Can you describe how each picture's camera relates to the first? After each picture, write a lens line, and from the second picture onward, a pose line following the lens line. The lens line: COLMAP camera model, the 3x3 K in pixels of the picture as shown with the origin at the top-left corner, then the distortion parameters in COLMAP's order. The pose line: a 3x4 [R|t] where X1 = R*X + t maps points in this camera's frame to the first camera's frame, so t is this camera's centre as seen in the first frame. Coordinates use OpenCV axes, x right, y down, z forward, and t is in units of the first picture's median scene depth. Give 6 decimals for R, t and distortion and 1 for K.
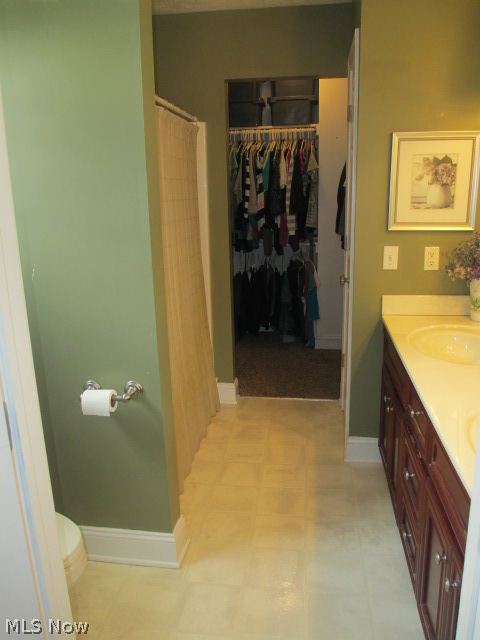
lens RADIAL K [[529.1, 0, 240.0], [0, 529.1, 320.0], [0, 0, 1]] dist [-0.052528, 0.013043]
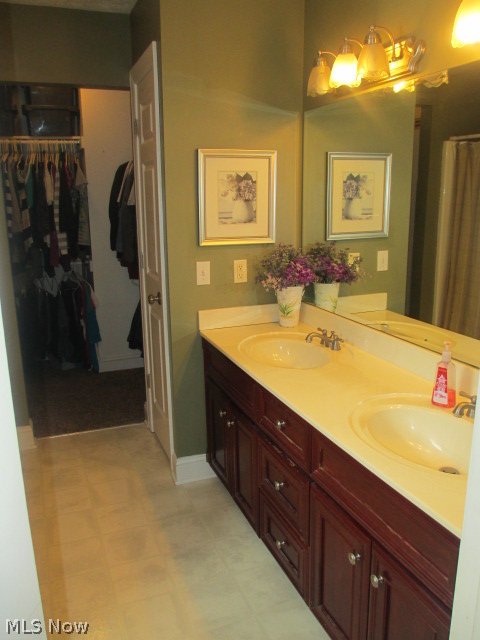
lens RADIAL K [[529.1, 0, 240.0], [0, 529.1, 320.0], [0, 0, 1]] dist [-0.052528, 0.013043]
pose [[0.876653, -0.101695, 0.470253, -0.096787], [0.113996, 0.993478, 0.002332, -0.016792], [-0.467423, 0.051563, 0.882529, 0.058566]]
